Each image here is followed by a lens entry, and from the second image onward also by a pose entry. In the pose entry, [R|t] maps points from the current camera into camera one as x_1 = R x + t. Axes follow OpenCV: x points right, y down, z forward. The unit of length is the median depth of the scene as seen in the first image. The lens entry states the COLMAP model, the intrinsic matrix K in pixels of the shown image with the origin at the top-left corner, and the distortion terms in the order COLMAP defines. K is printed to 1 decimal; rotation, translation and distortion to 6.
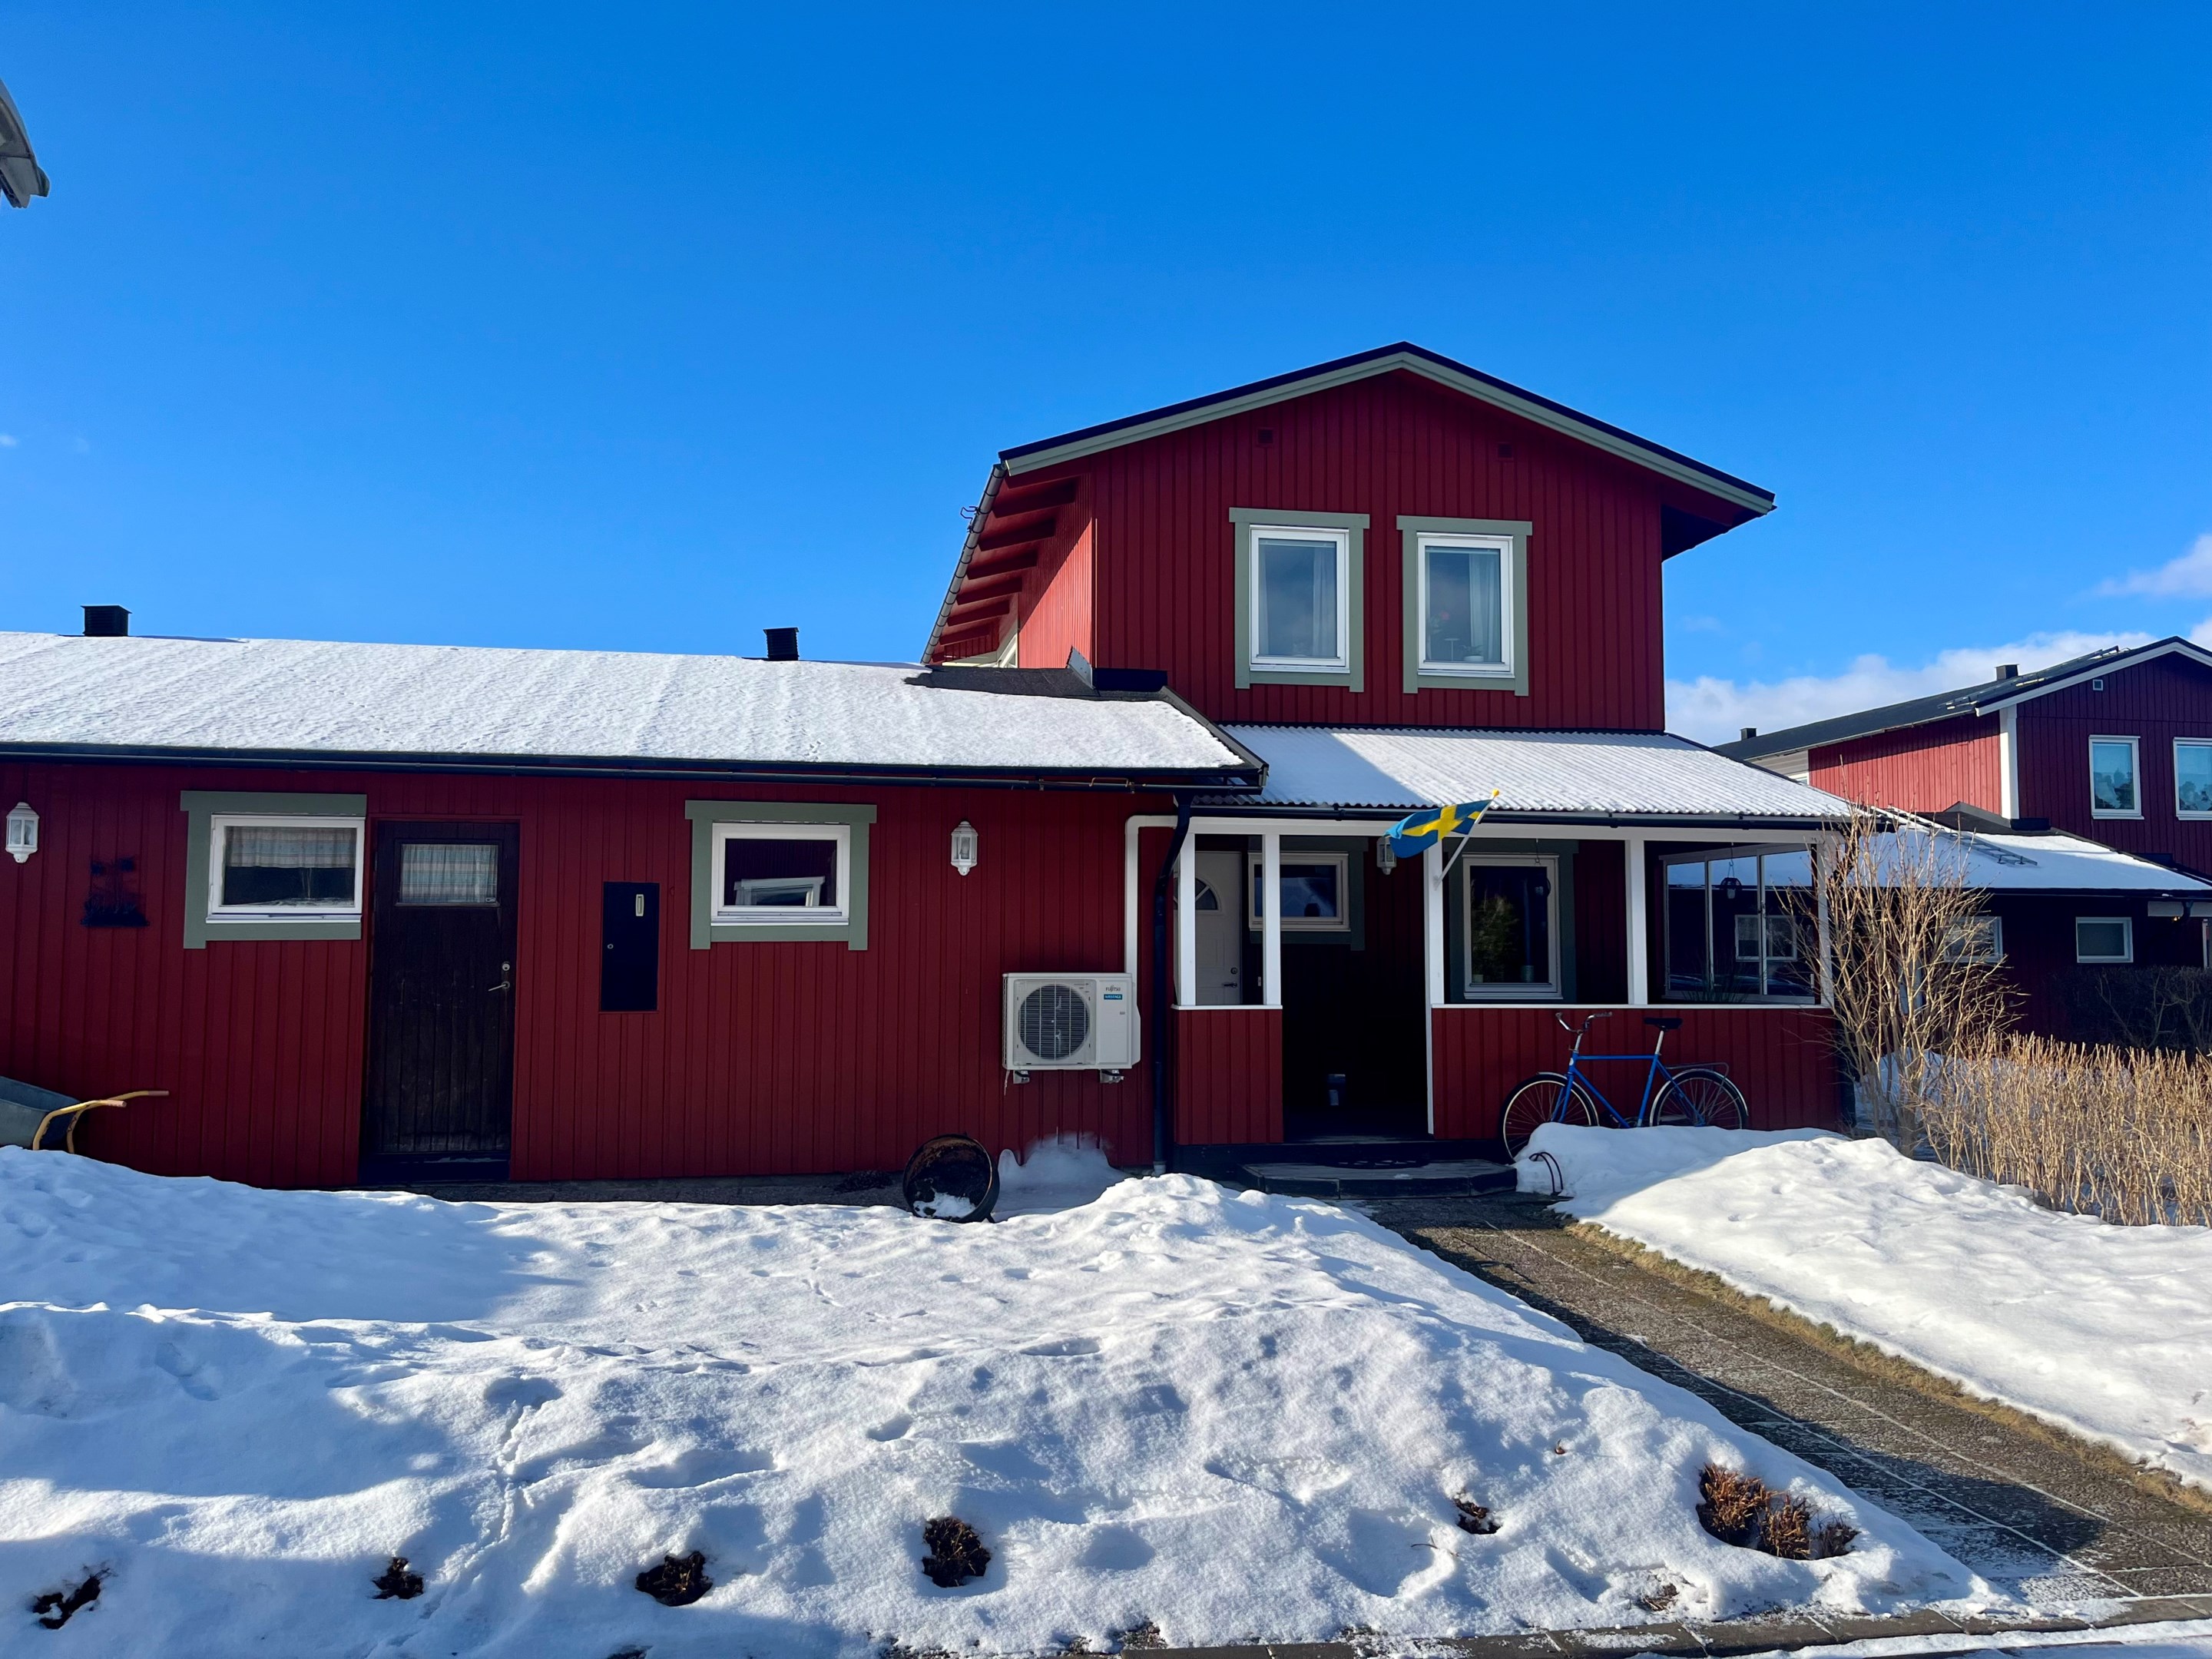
lens RADIAL K [[1663.5, 0, 1106.0], [0, 1663.5, 829.5], [0, 0, 1]] dist [0.061484, -0.091174]
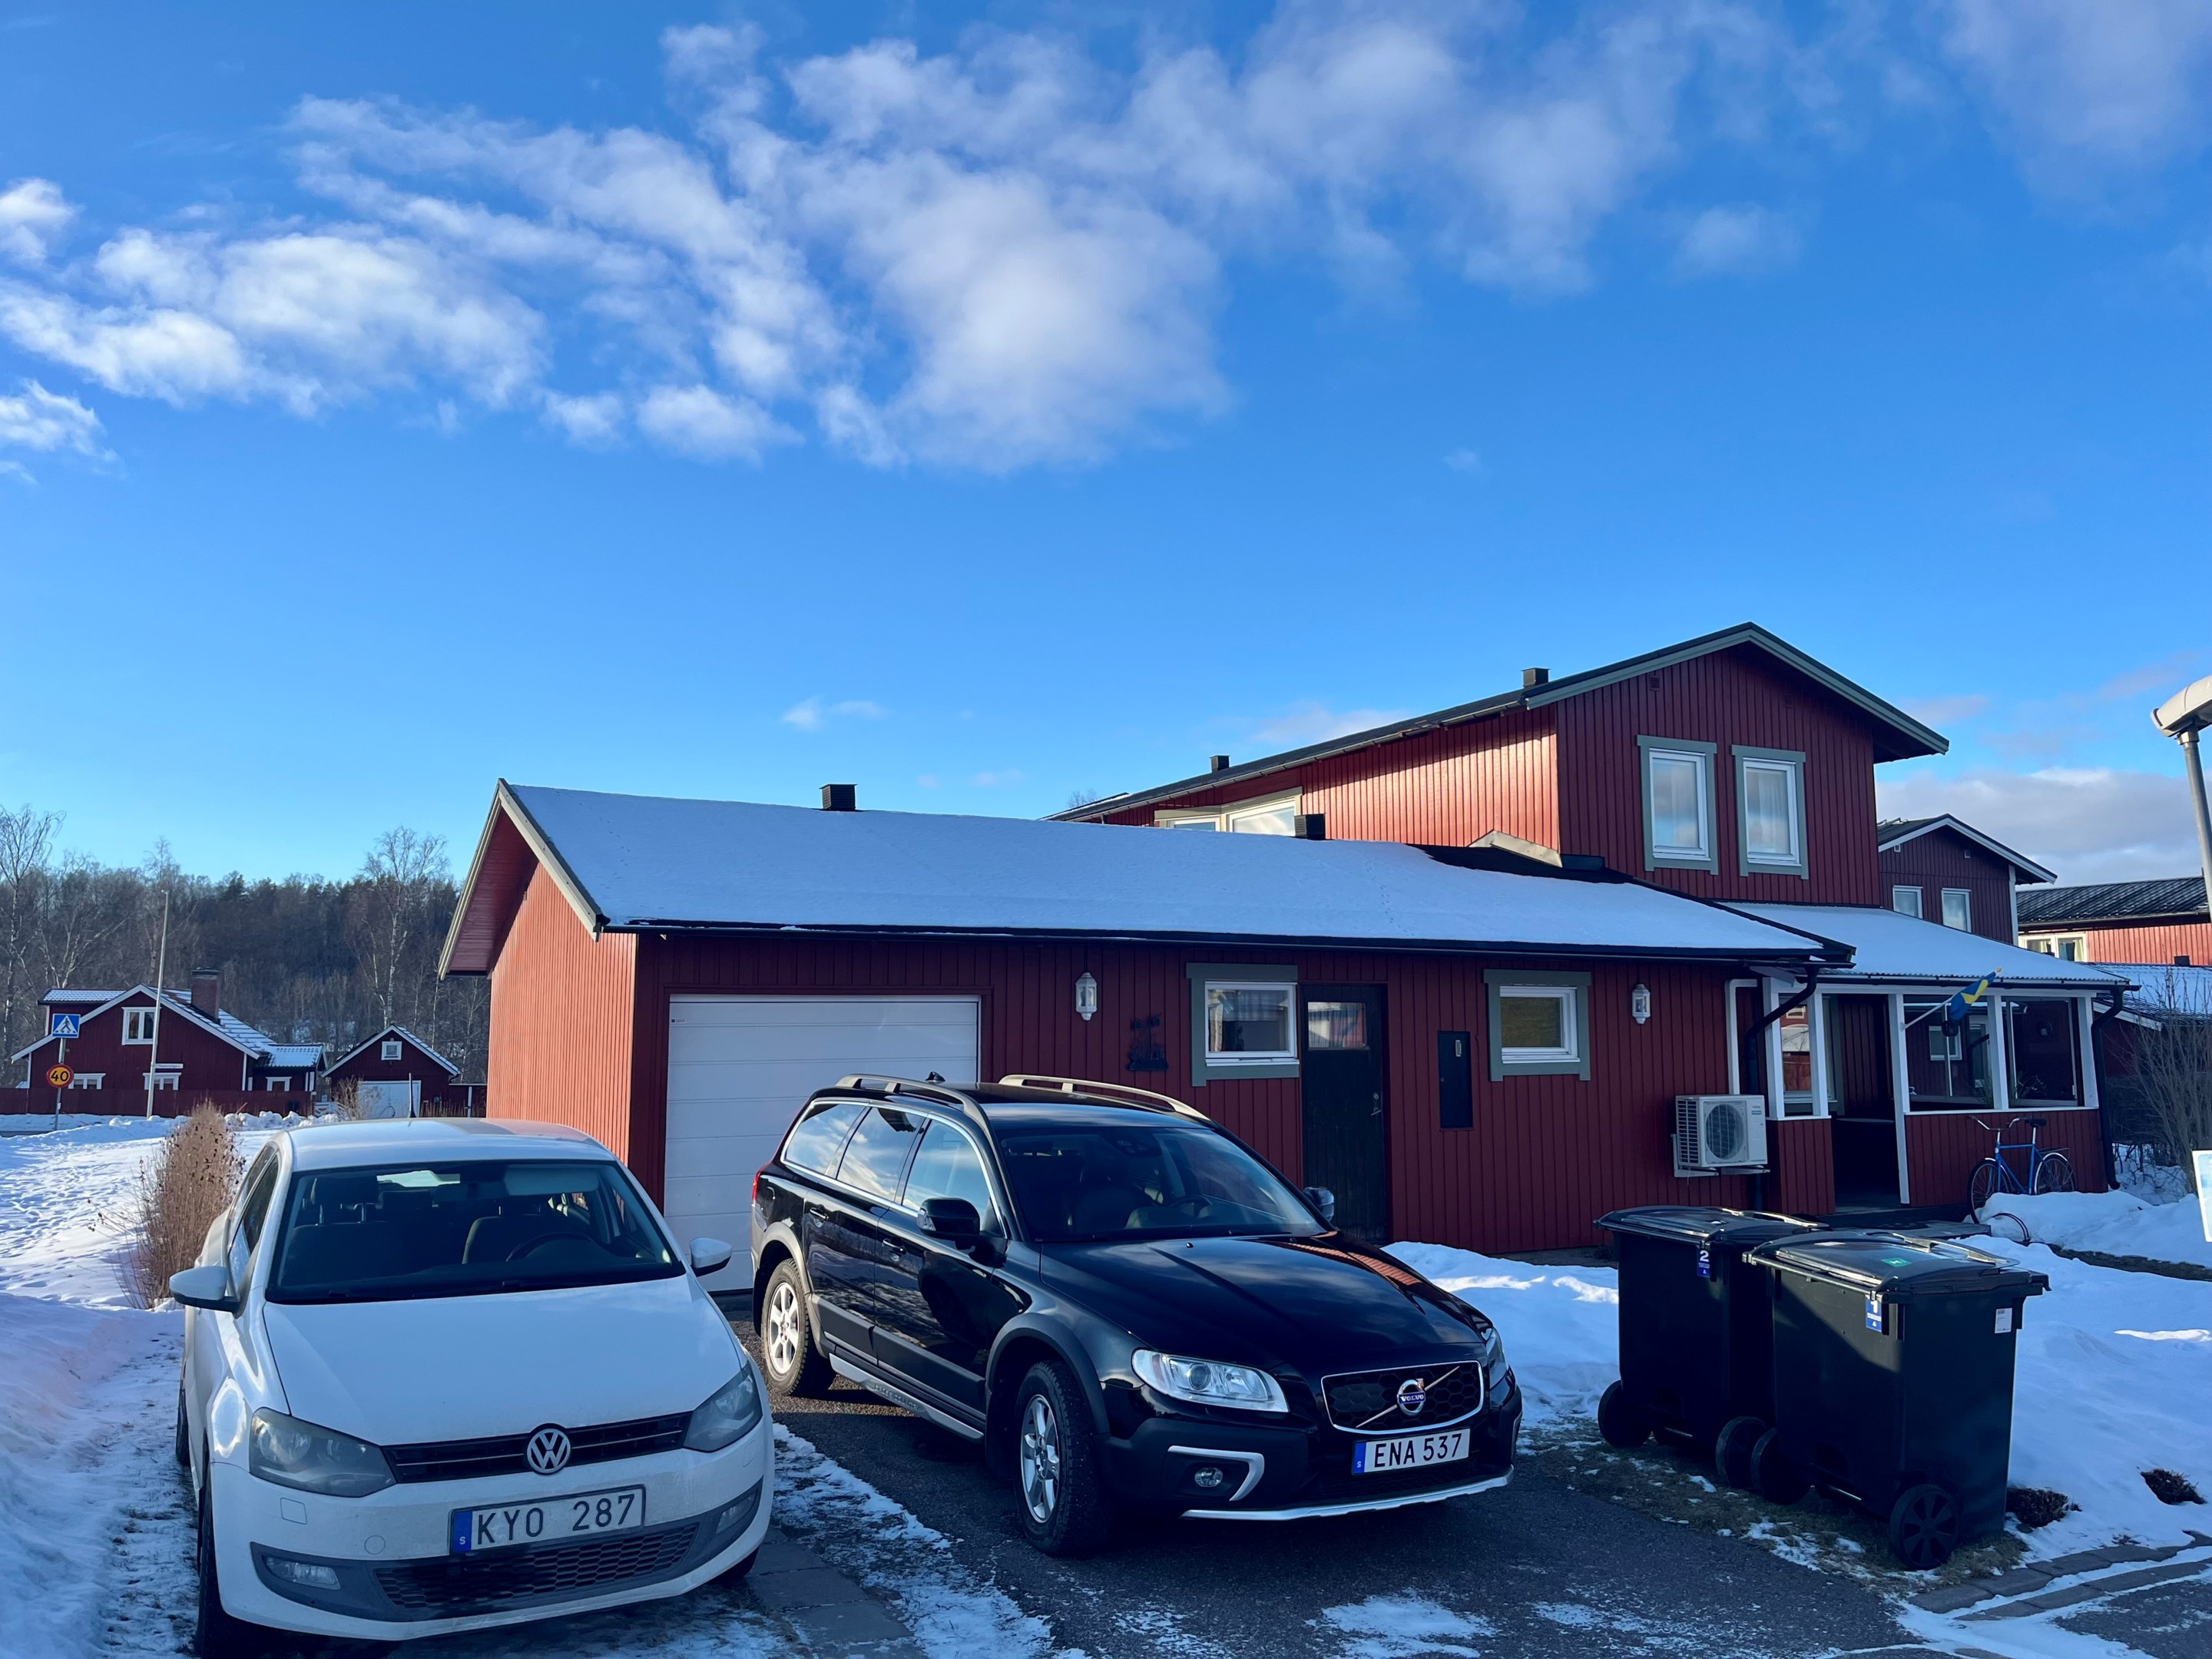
lens RADIAL K [[1736.0, 0, 1192.9], [0, 1736.0, 825.3], [0, 0, 1]] dist [0.107079, -0.179975]
pose [[0.936023, 0.036608, 0.350029, -0.934432], [-0.023056, 0.998817, -0.042807, -0.065550], [-0.351182, 0.031998, 0.935760, -0.226687]]
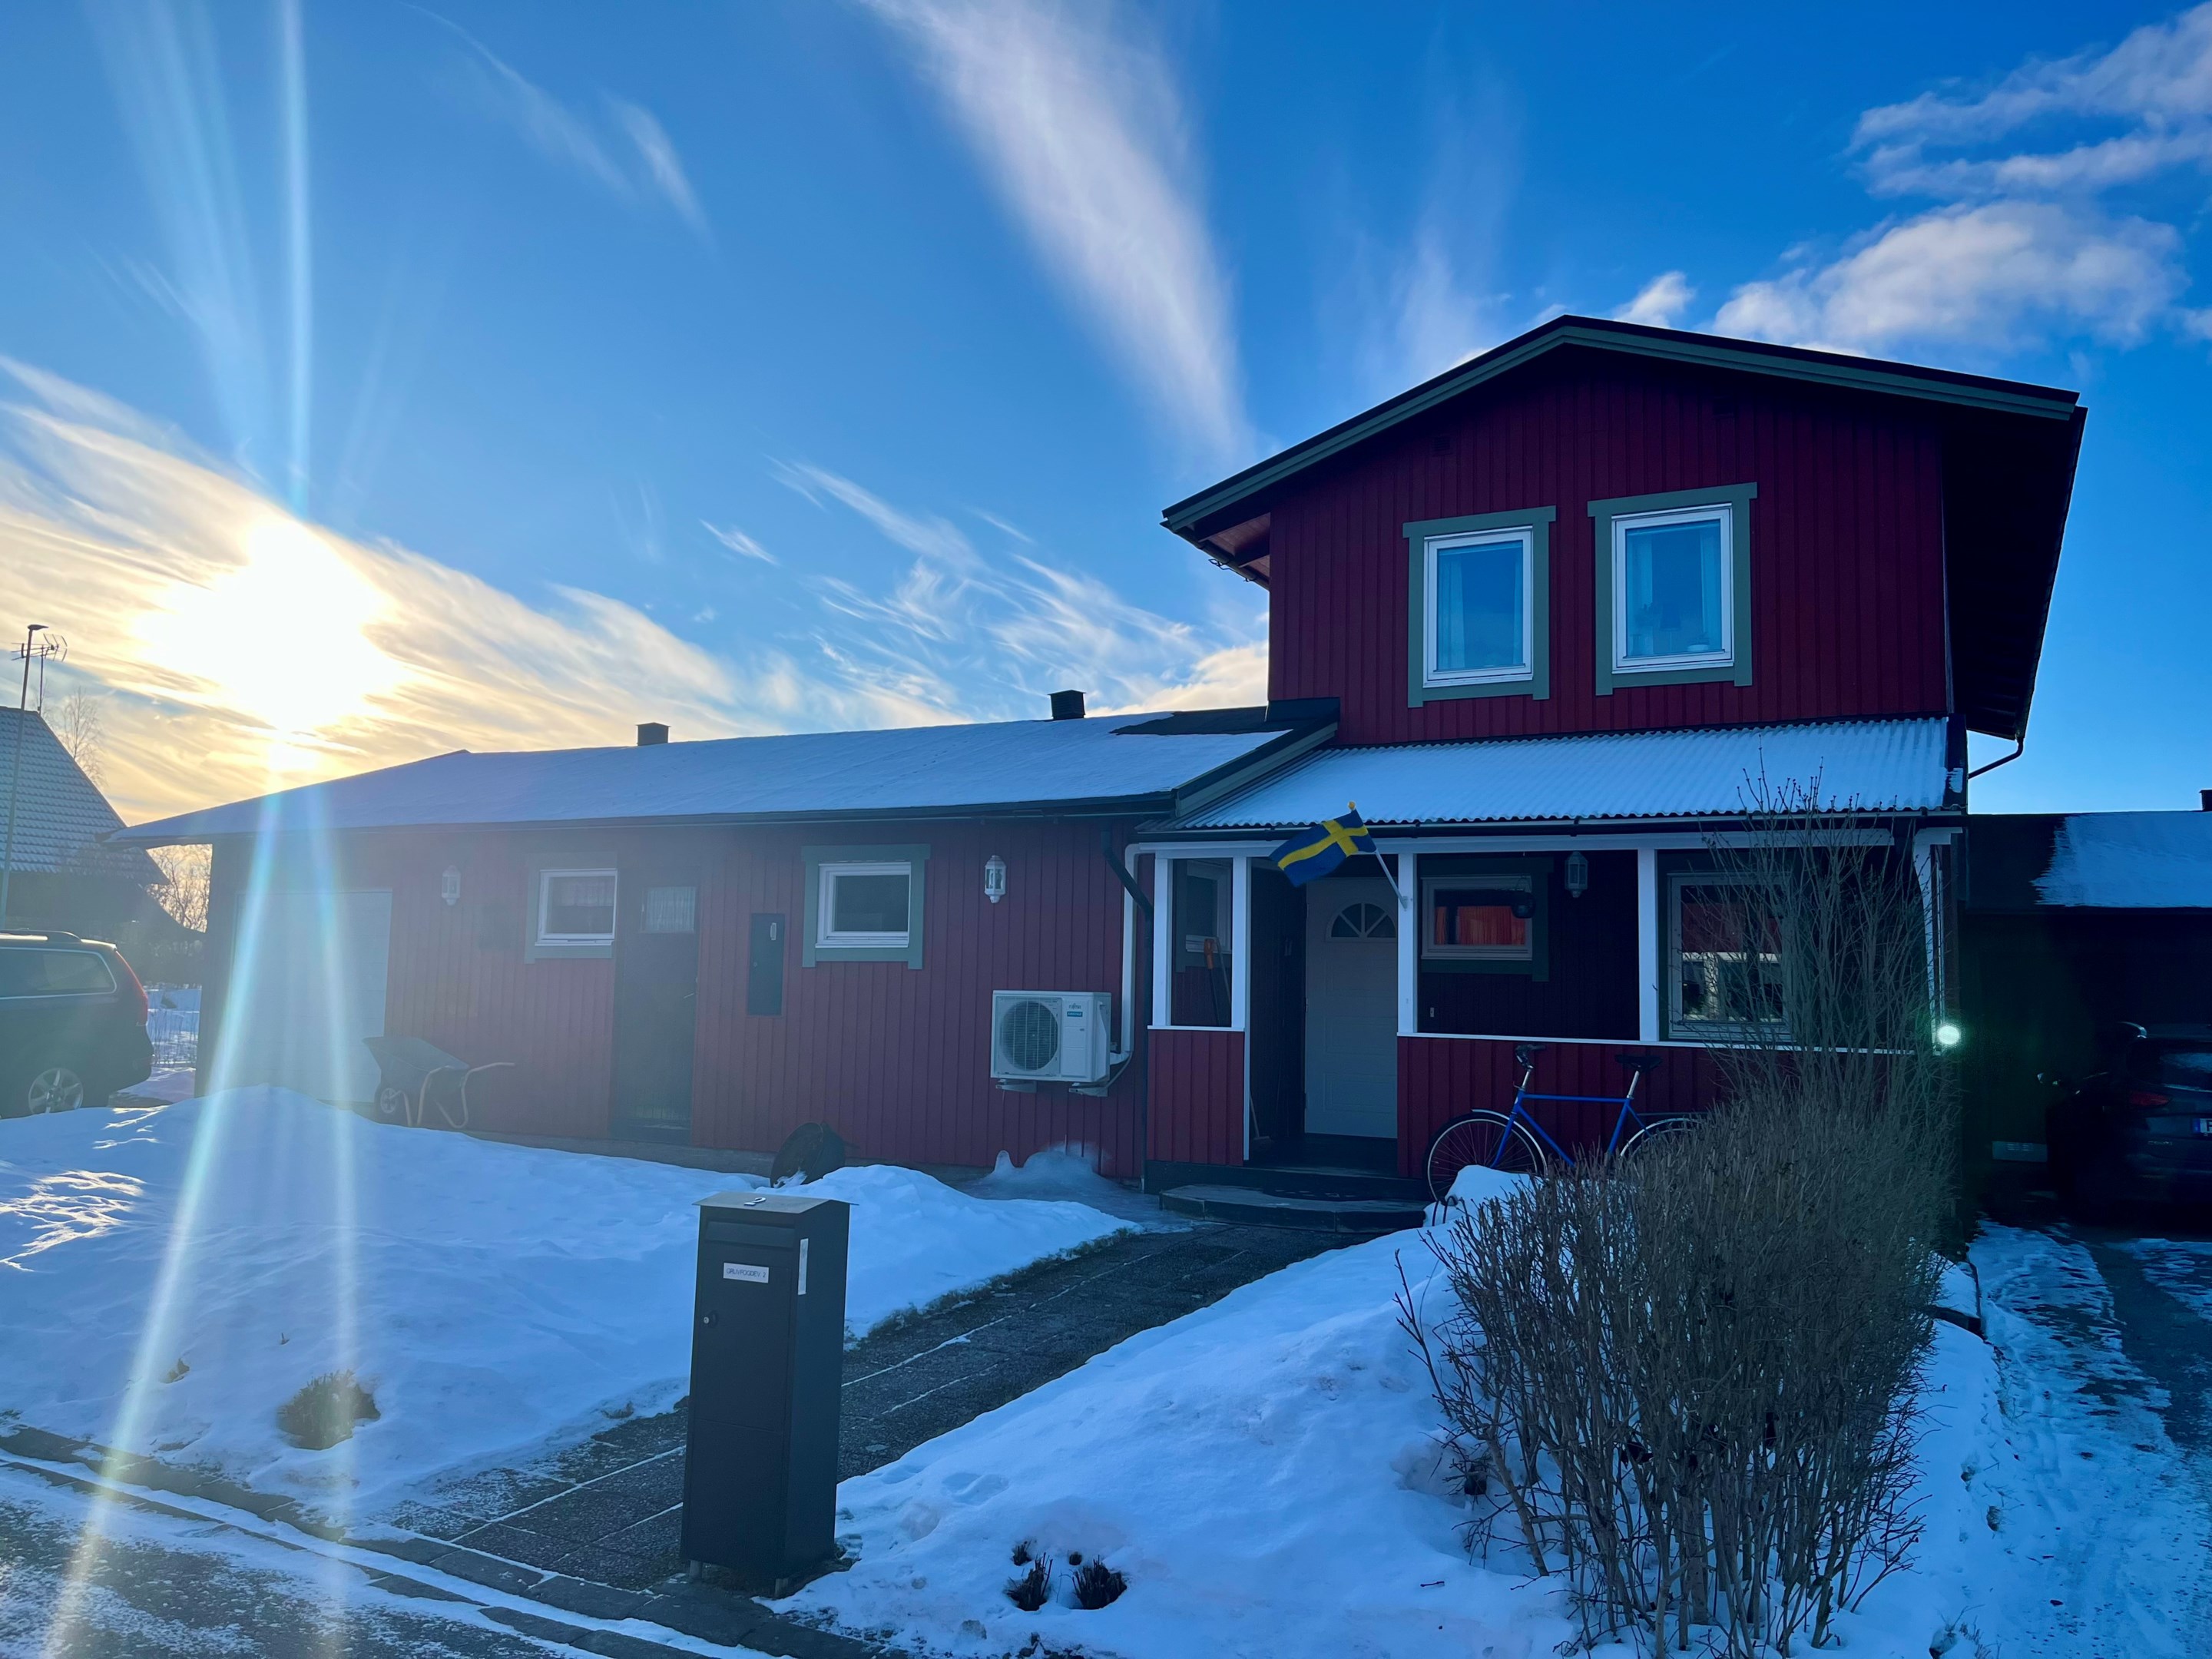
lens RADIAL K [[1663.5, 0, 1106.0], [0, 1663.5, 829.5], [0, 0, 1]] dist [0.061484, -0.091174]
pose [[0.801214, -0.039901, -0.597045, 0.640159], [0.027625, 0.999177, -0.029704, 0.013365], [0.597739, 0.007305, 0.801657, 0.142360]]
